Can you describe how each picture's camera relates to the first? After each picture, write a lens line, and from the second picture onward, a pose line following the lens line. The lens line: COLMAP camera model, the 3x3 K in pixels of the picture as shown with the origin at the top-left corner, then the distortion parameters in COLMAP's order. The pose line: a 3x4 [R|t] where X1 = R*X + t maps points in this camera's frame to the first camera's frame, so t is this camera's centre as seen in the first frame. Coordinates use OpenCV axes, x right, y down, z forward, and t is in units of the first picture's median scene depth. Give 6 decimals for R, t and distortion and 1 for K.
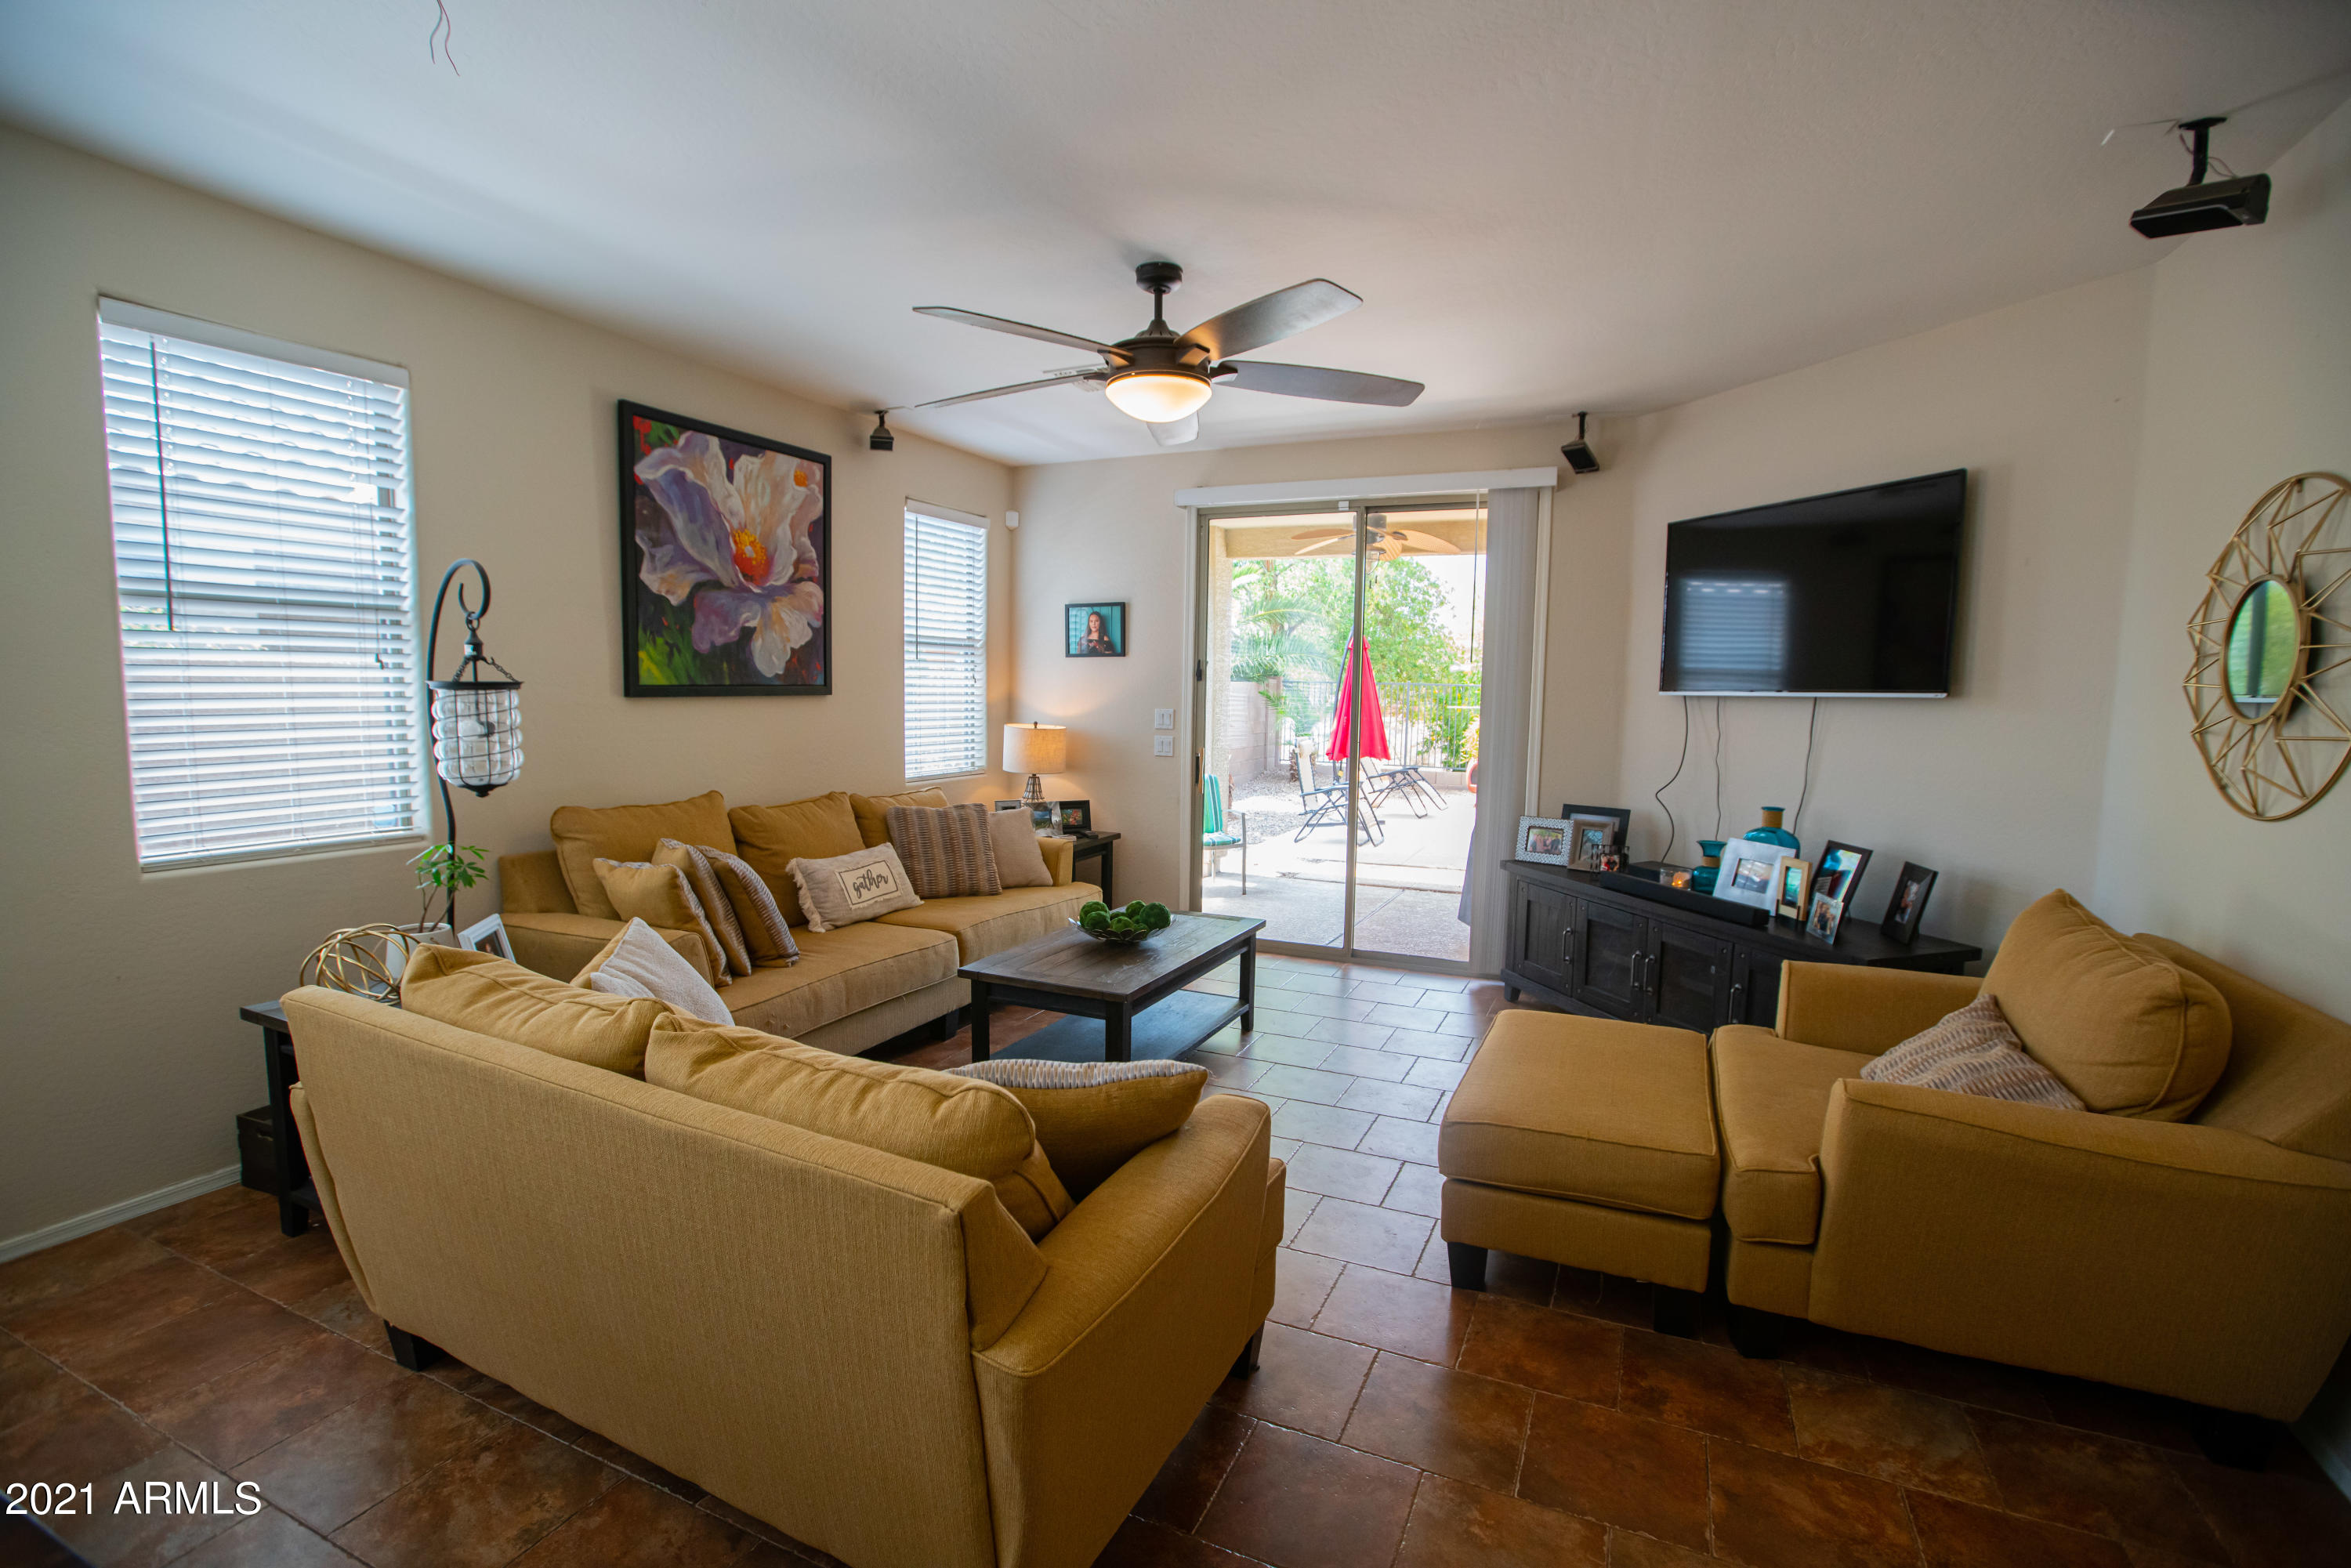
lens RADIAL K [[1067.5, 0, 1165.2], [0, 1067.5, 787.0], [0, 0, 1]] dist [-0.036833, 0.009566]
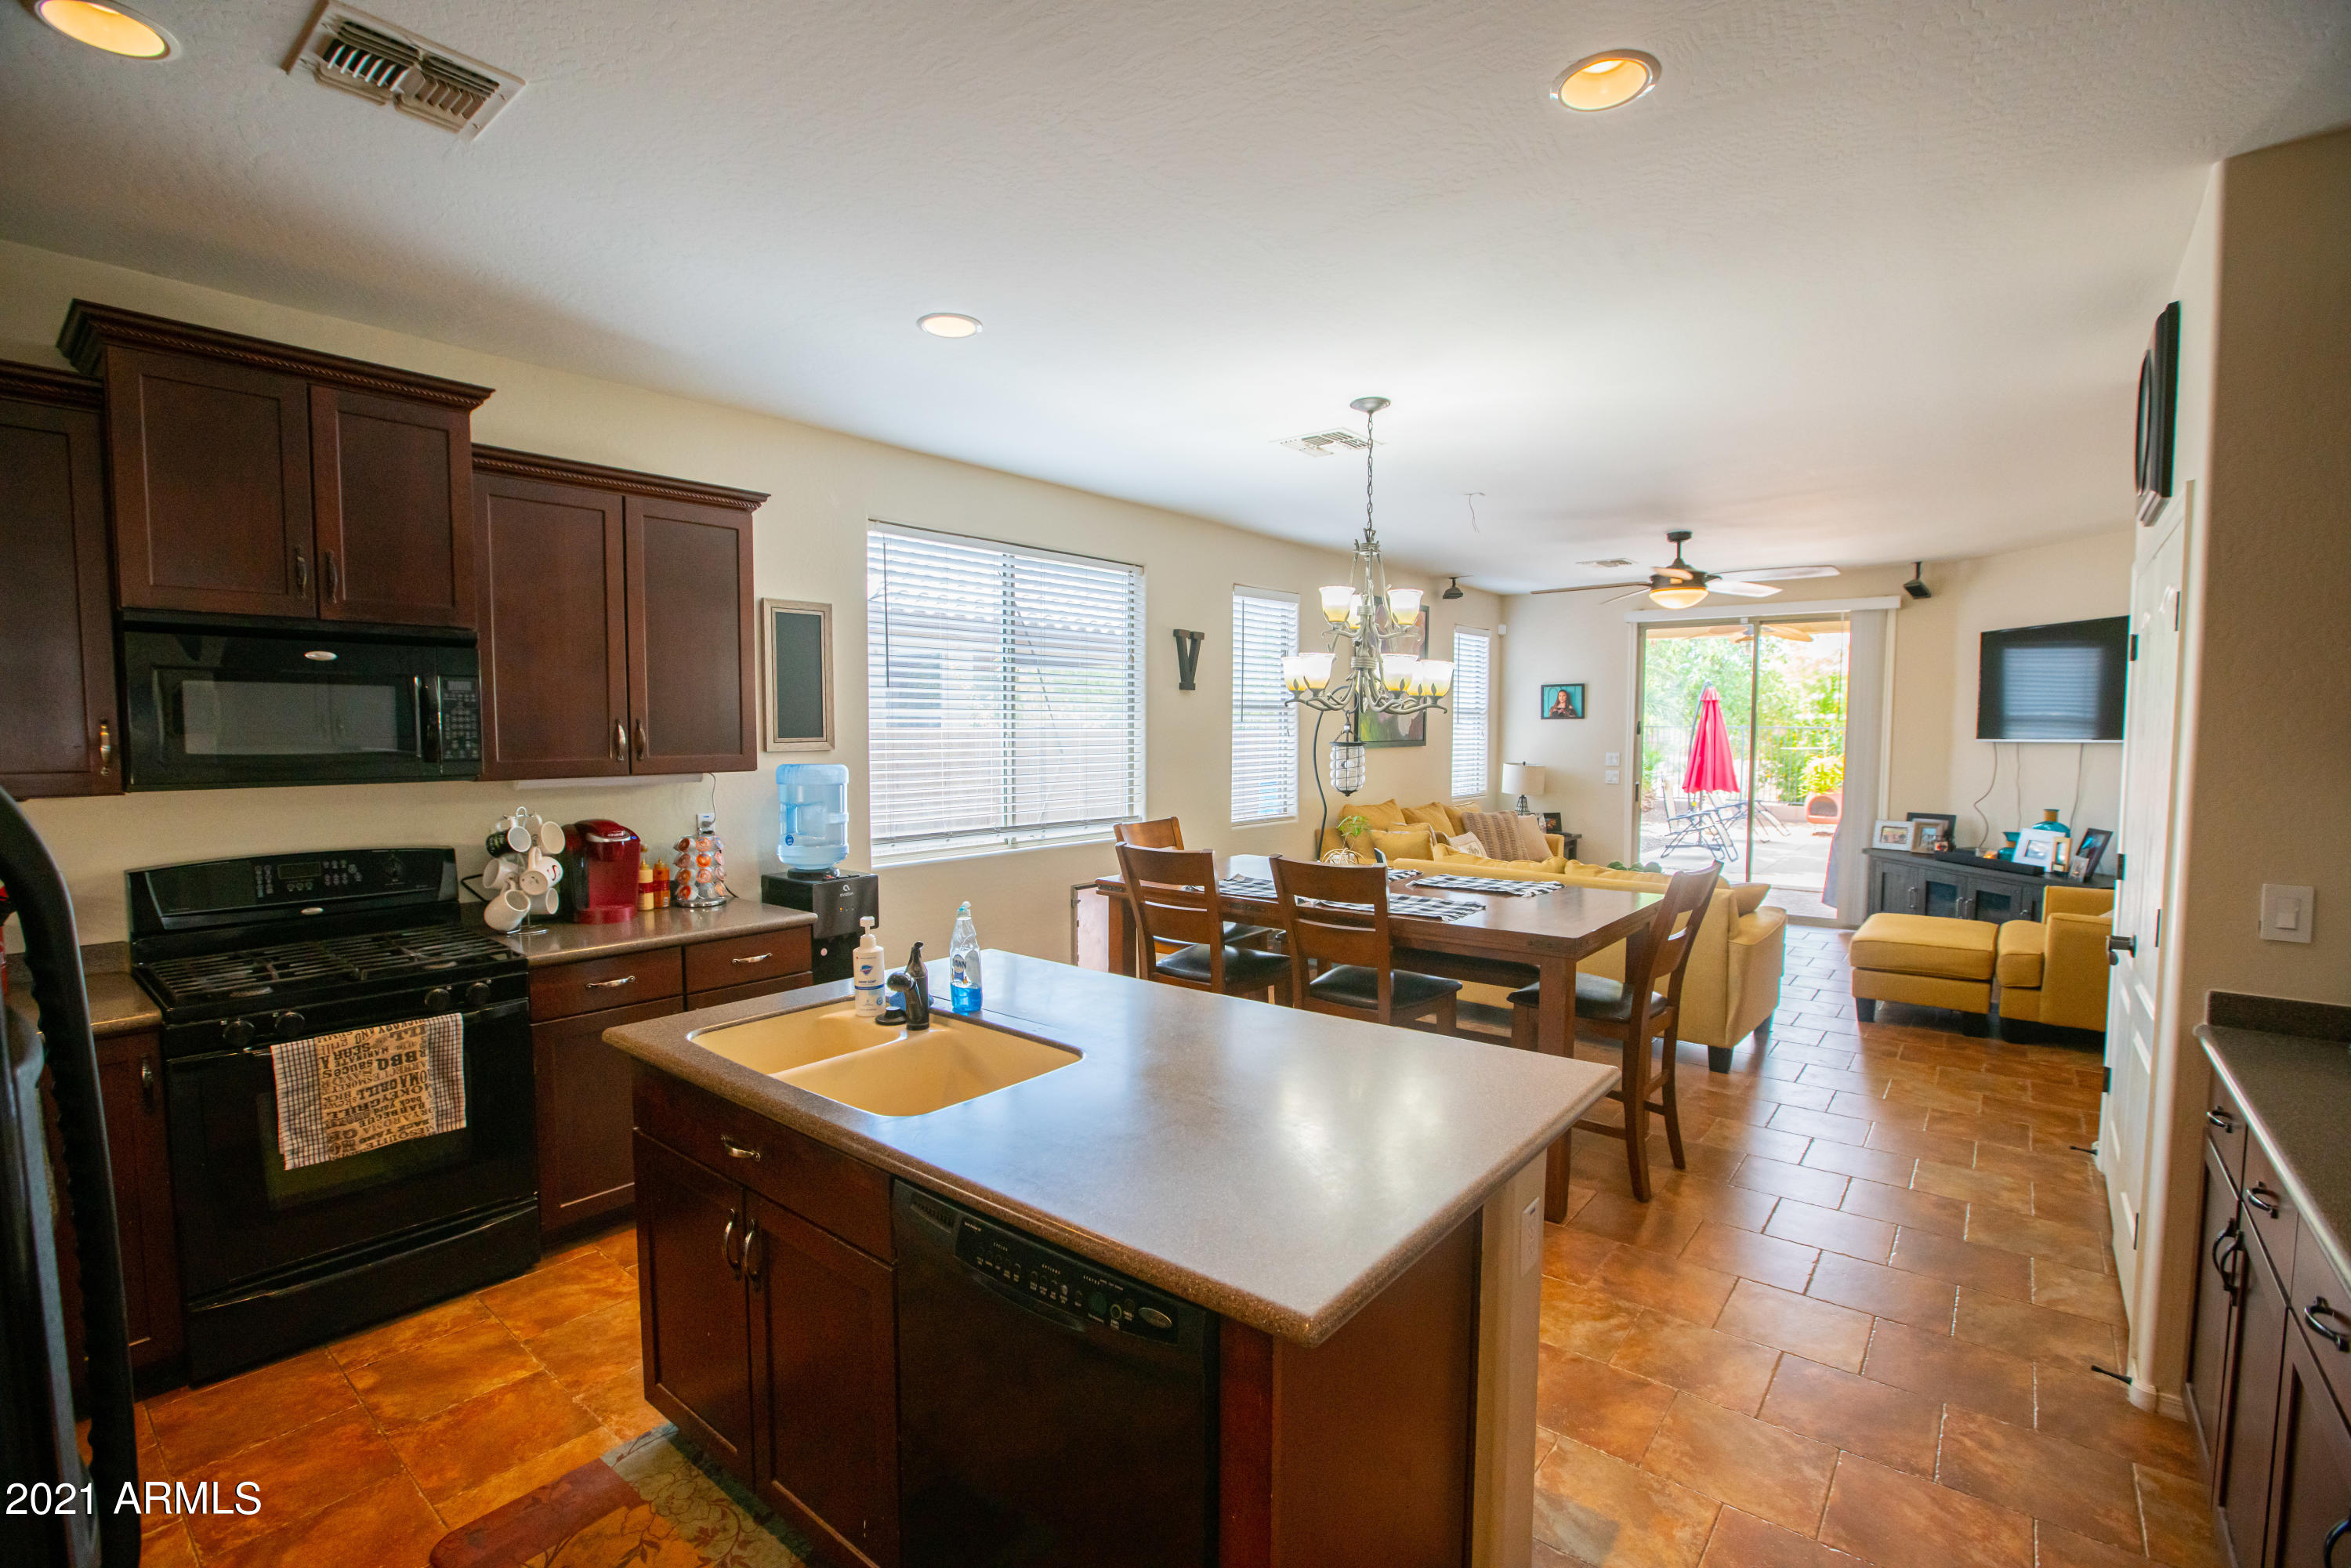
lens RADIAL K [[1067.5, 0, 1171.6], [0, 1067.5, 792.4], [0, 0, 1]] dist [-0.036833, 0.009566]
pose [[0.970410, 0.000778, -0.241463, -0.314828], [-0.009249, 0.999381, -0.033947, 0.052763], [0.241287, 0.035176, 0.969816, -0.791834]]
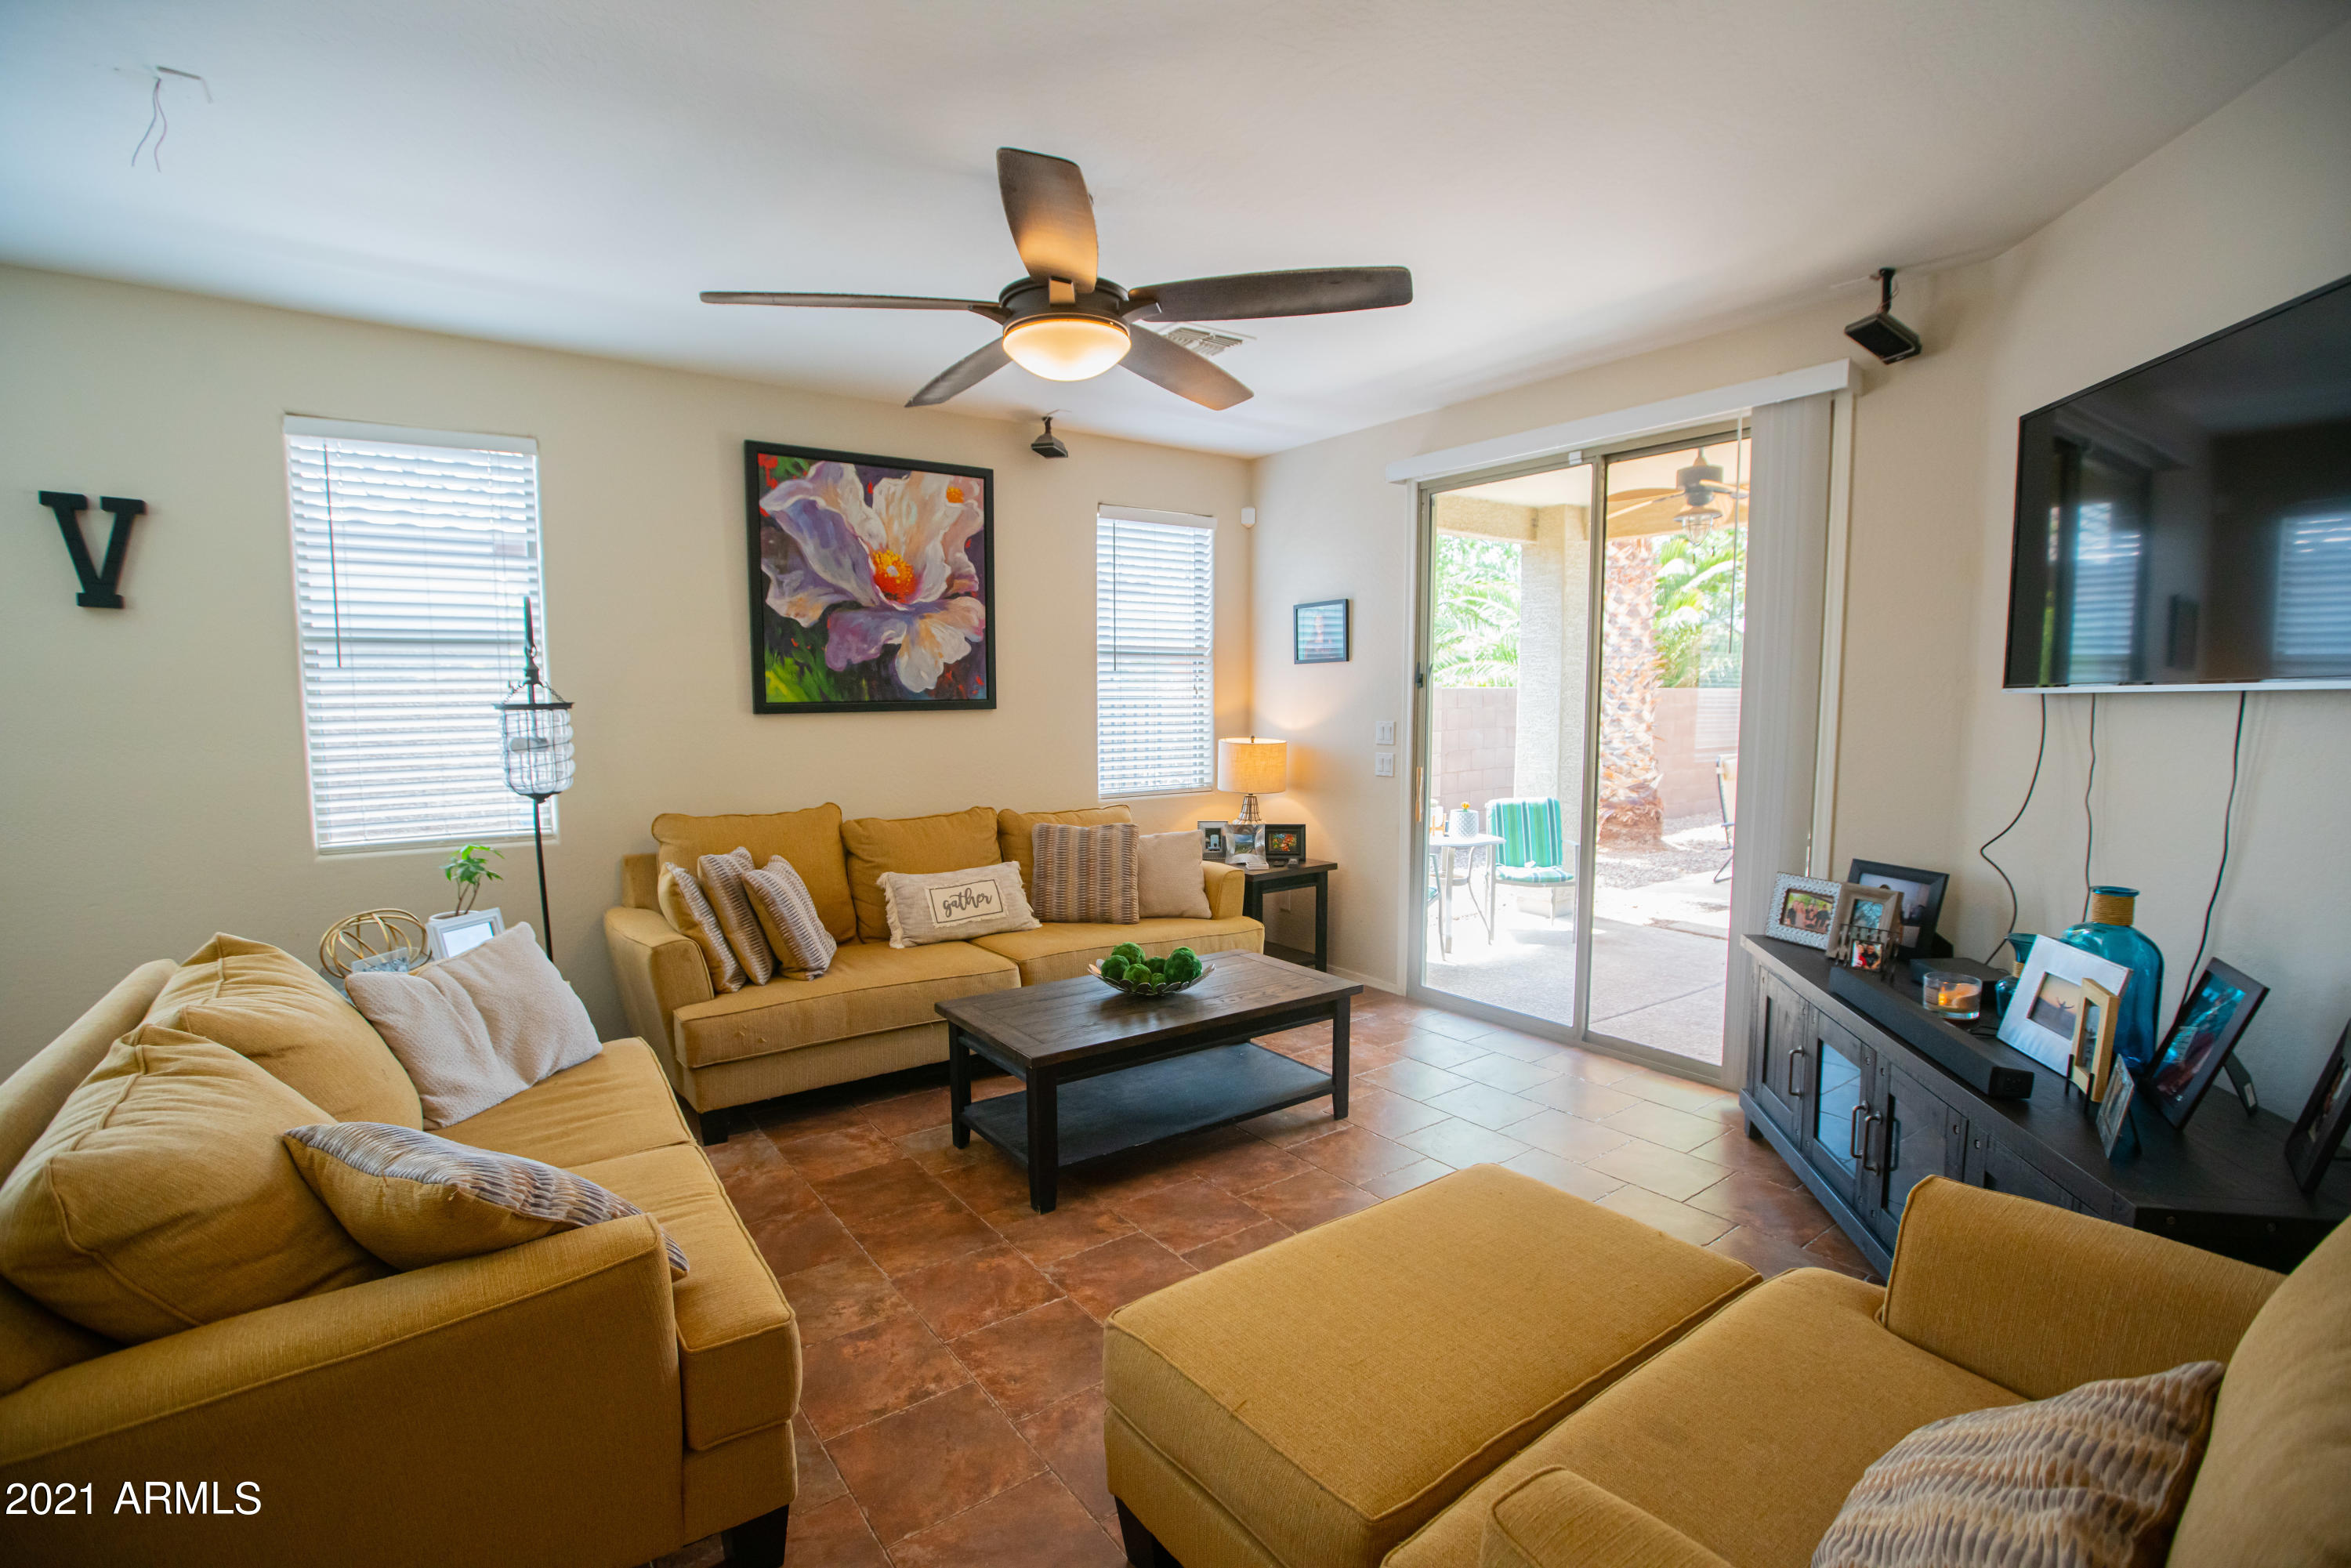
lens RADIAL K [[1067.5, 0, 1179.4], [0, 1067.5, 788.1], [0, 0, 1]] dist [-0.036833, 0.009566]
pose [[0.875697, 0.023279, -0.482299, 0.340367], [-0.027559, 0.999619, -0.001790, -0.016787], [0.482073, 0.014859, 0.876005, 0.222399]]
